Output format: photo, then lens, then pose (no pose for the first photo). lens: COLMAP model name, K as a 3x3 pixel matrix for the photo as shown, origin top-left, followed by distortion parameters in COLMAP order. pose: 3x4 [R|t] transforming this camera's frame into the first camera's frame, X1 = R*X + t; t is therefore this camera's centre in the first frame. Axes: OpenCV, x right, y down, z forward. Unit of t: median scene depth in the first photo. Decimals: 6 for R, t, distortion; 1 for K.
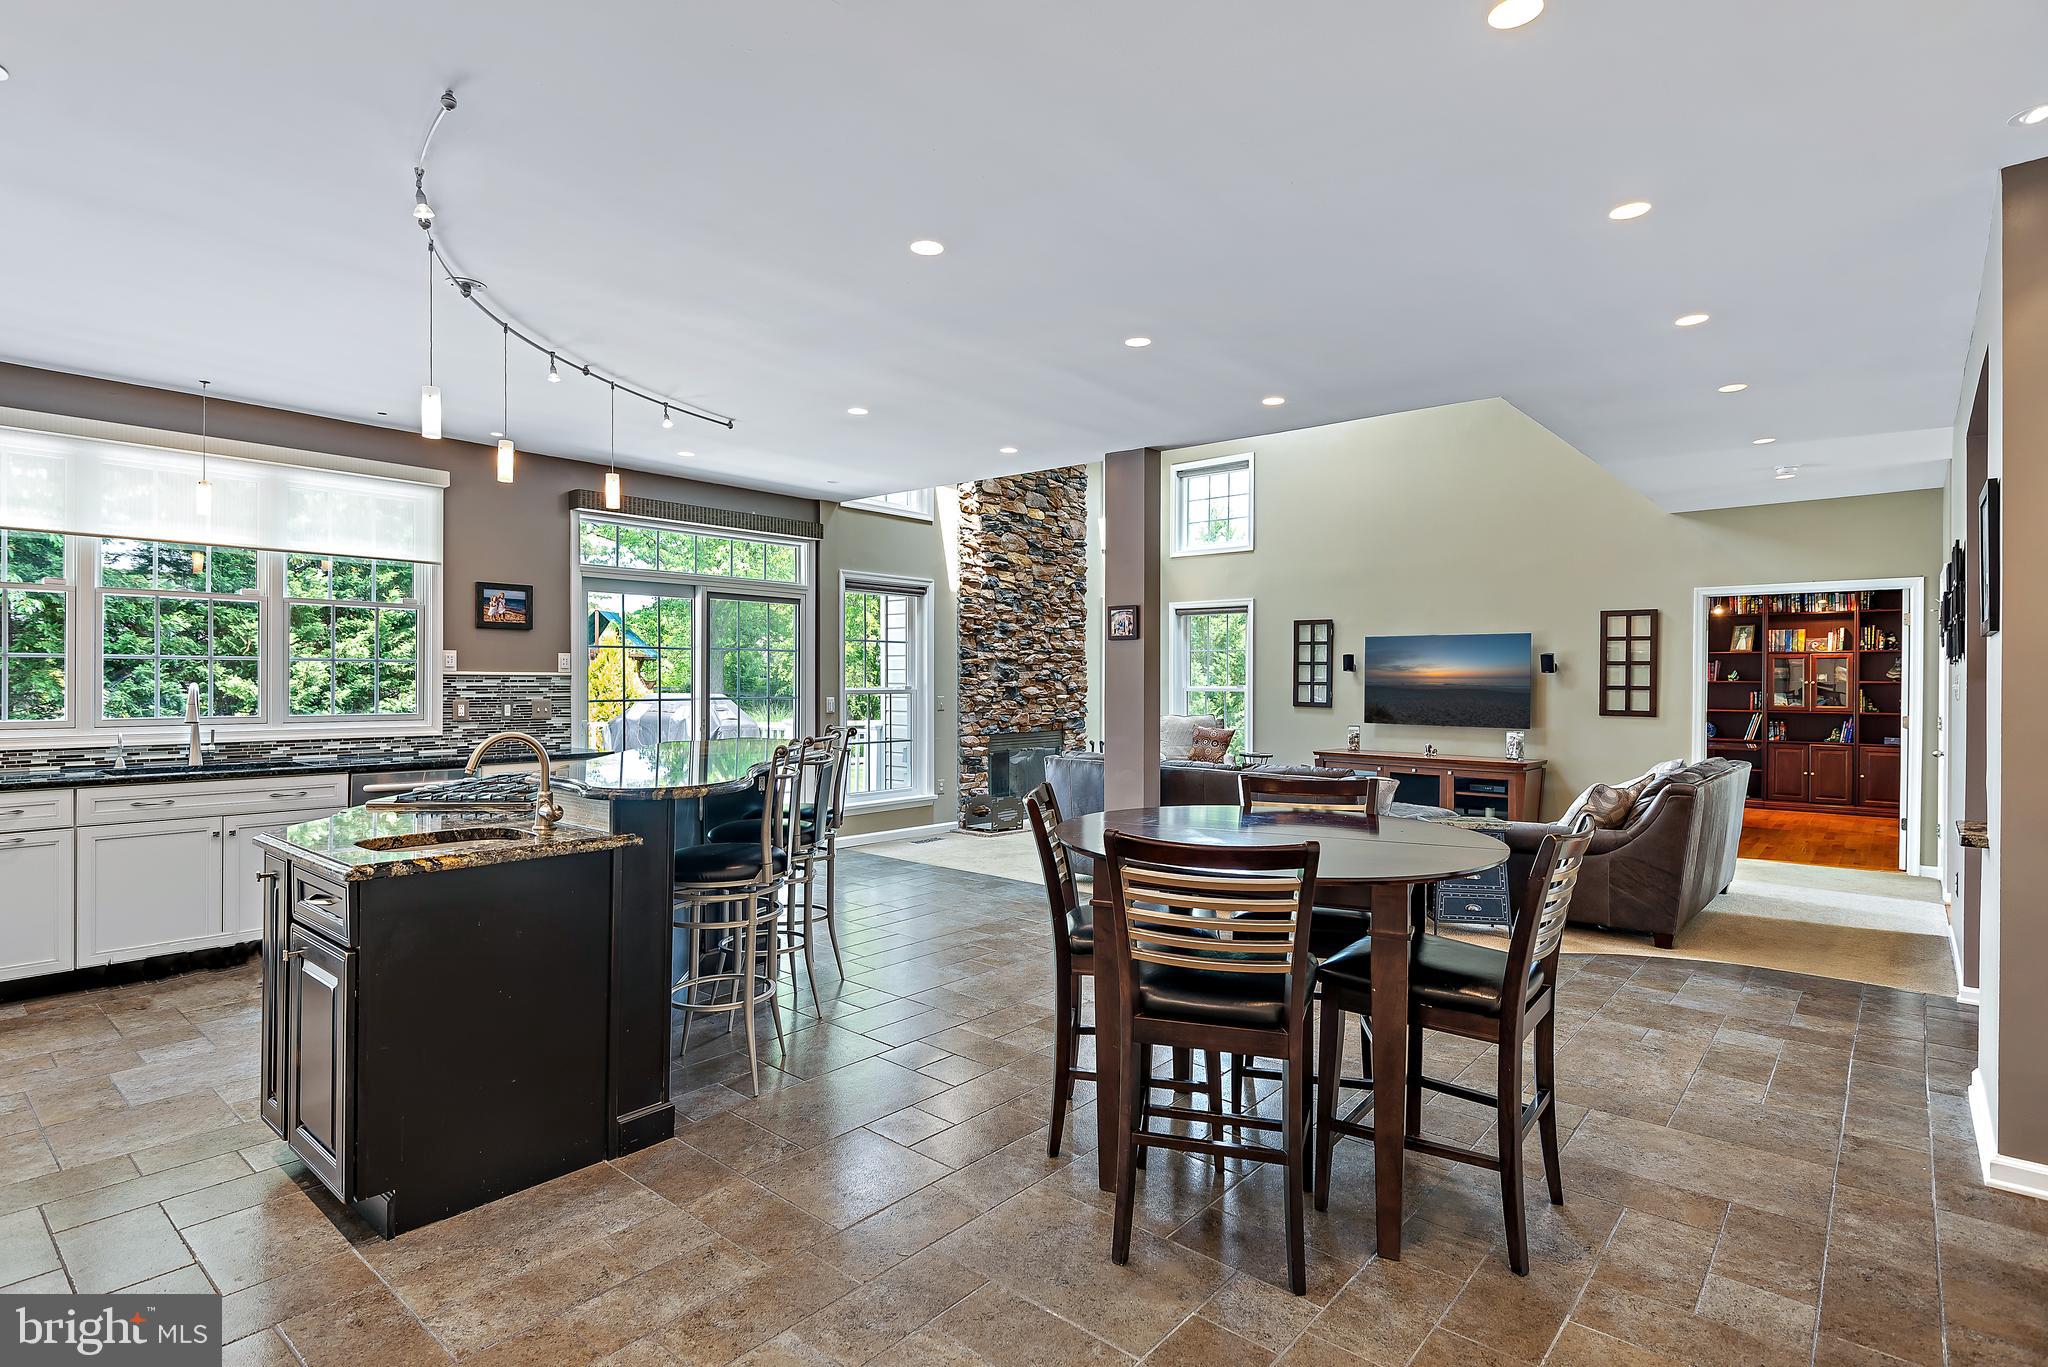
lens RADIAL K [[1013.1, 0, 1023.5], [0, 1013.1, 686.6], [0, 0, 1]] dist [0.018761, -0.005074]
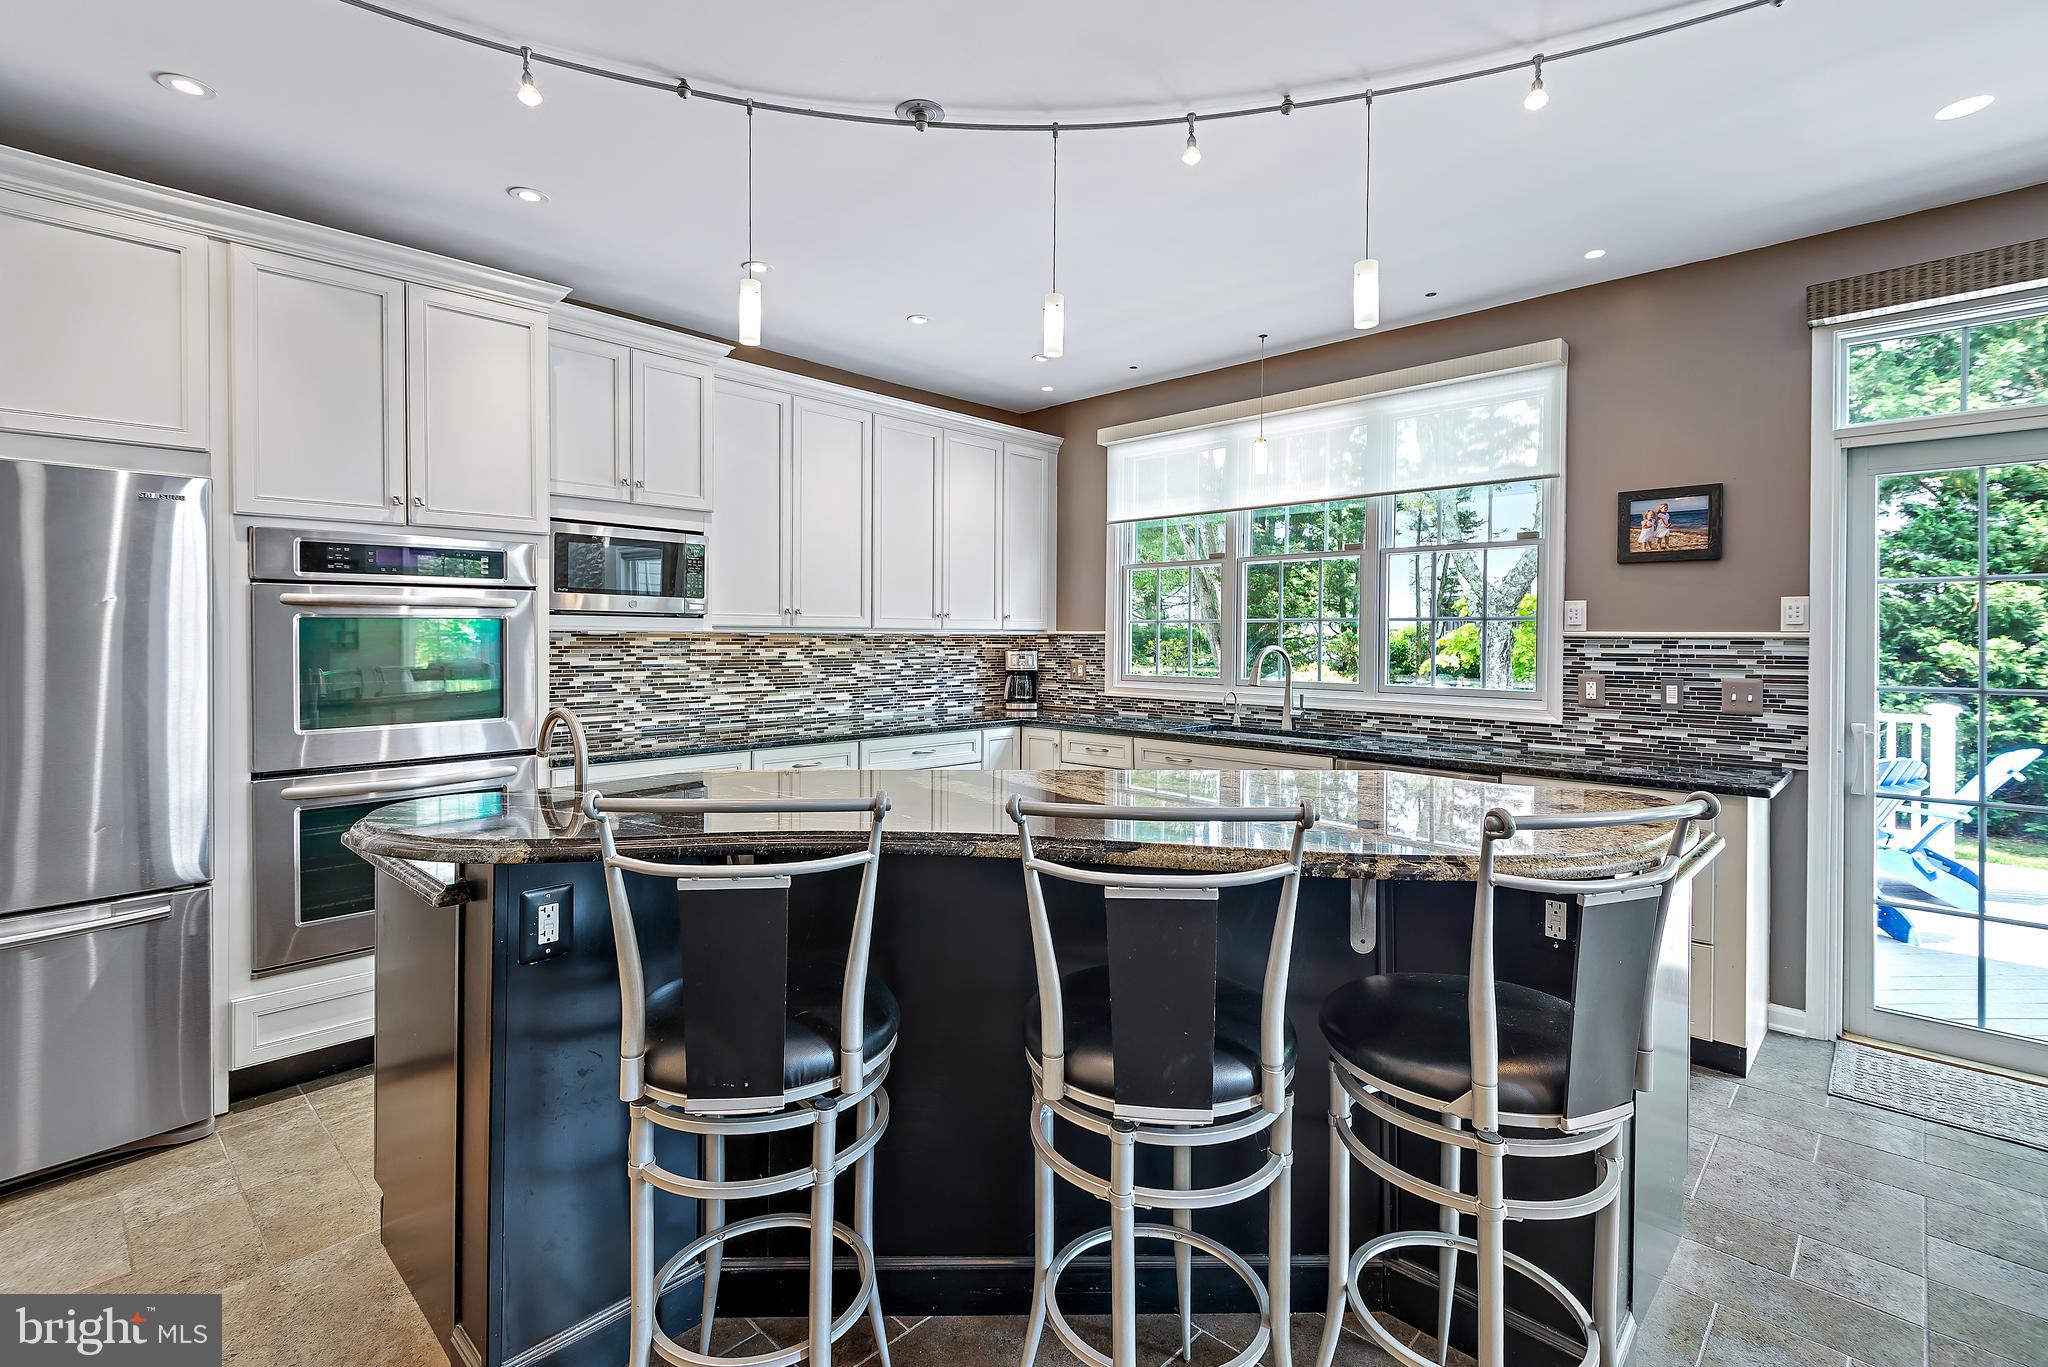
lens RADIAL K [[931.8, 0, 1019.4], [0, 931.8, 641.5], [0, 0, 1]] dist [0.016864, -0.003087]
pose [[-0.058612, 0.001312, -0.998280, 0.053375], [-0.011319, 0.999934, 0.001978, -0.003538], [0.998217, 0.011416, -0.058593, 0.436085]]
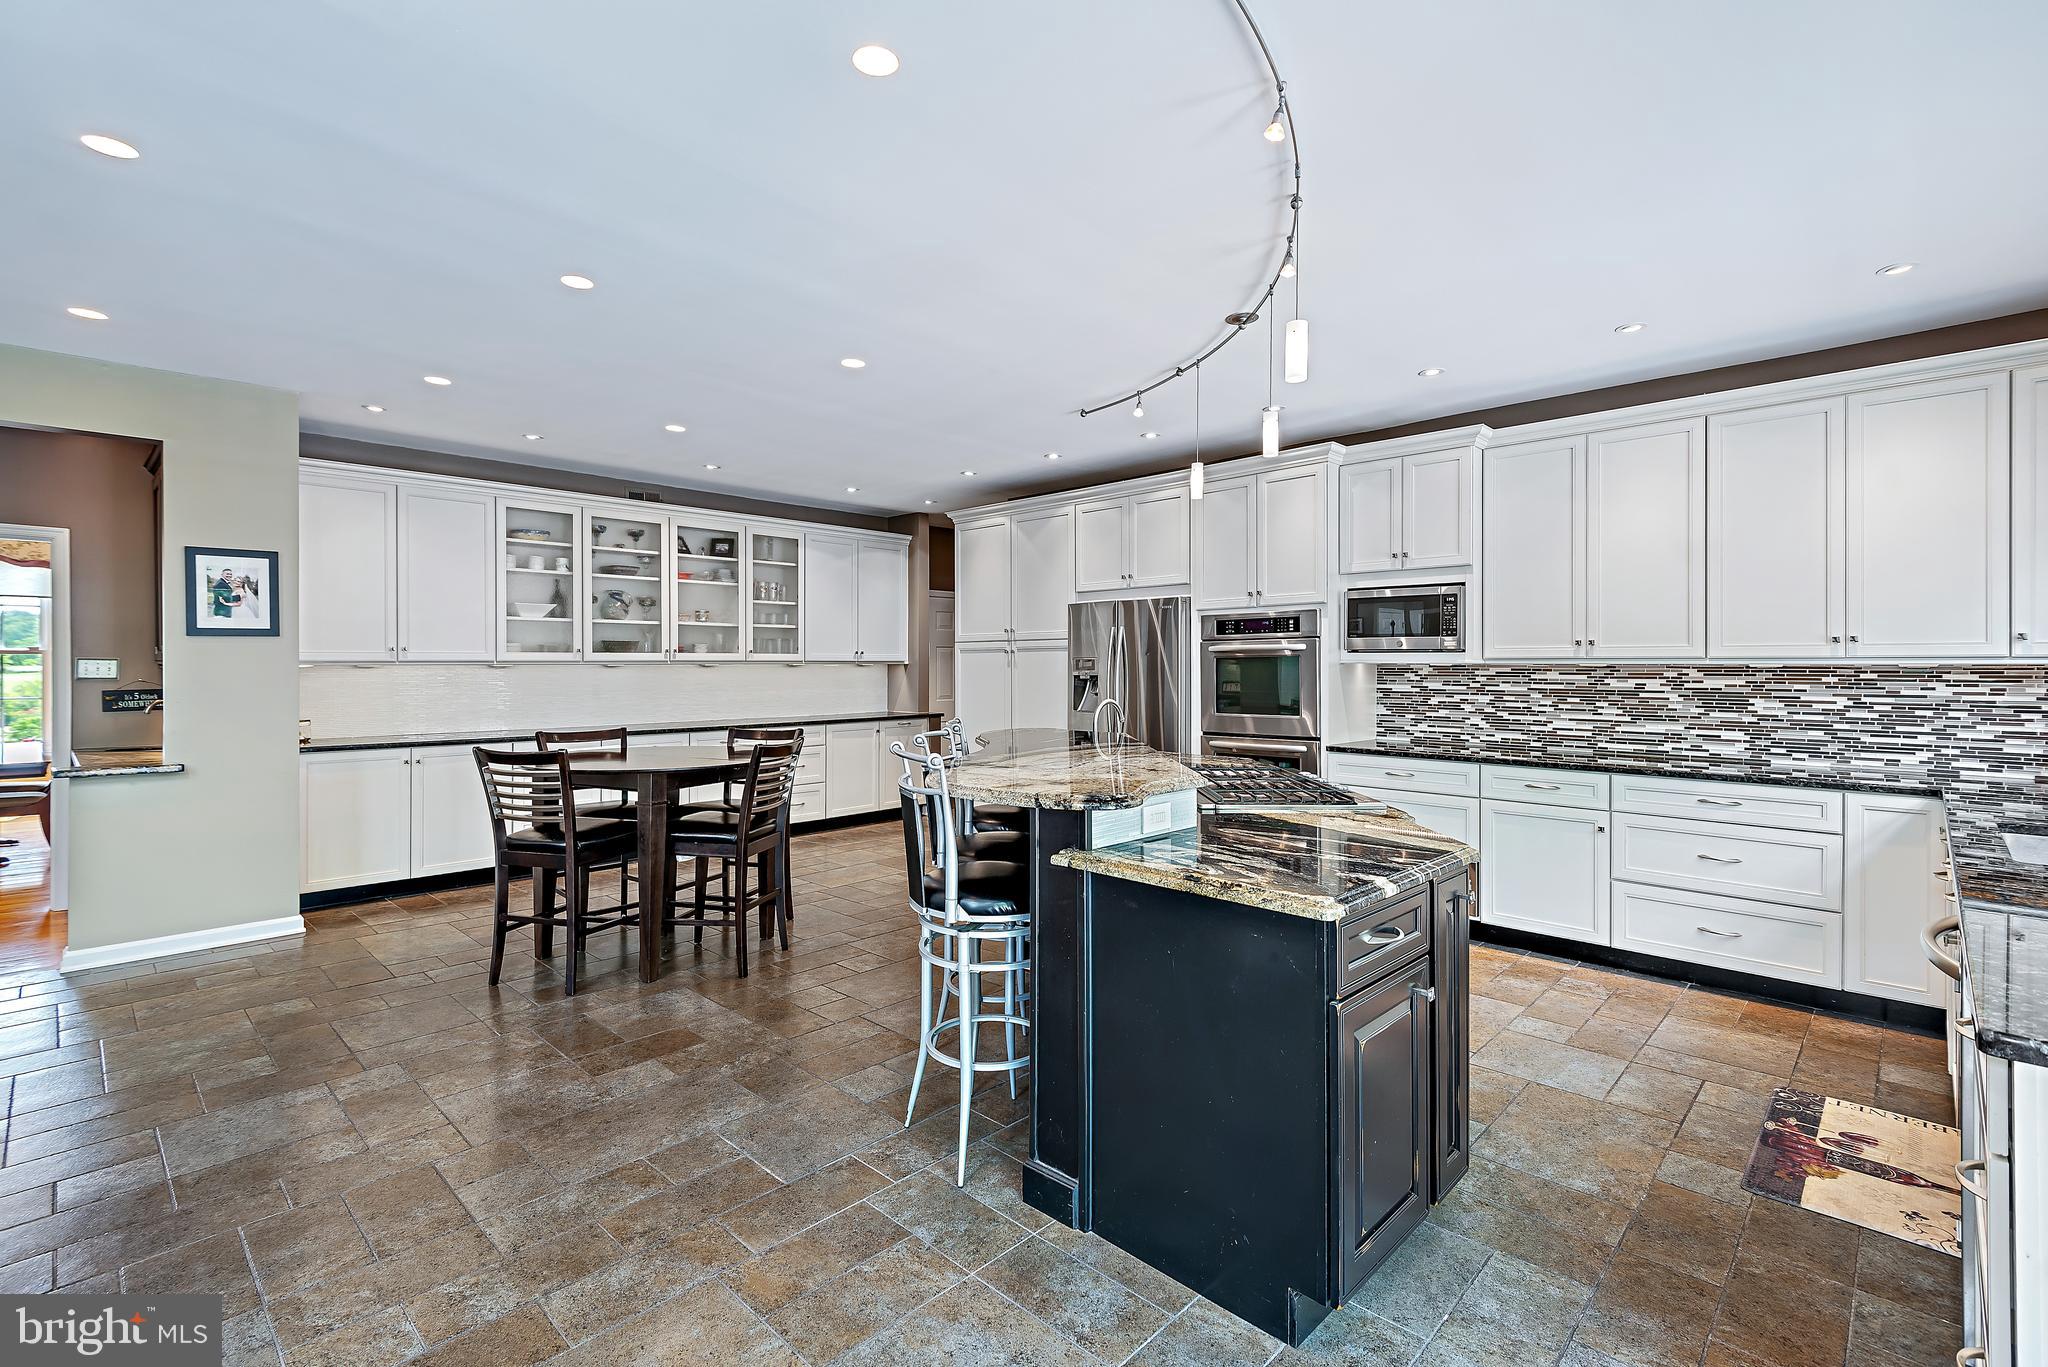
lens RADIAL K [[931.8, 0, 1026.4], [0, 931.8, 670.4], [0, 0, 1]] dist [0.016864, -0.003087]
pose [[-0.998141, -0.005762, 0.060667, -0.145216], [-0.004925, 0.999891, 0.013937, -0.007556], [-0.060741, 0.013612, -0.998061, 0.797837]]
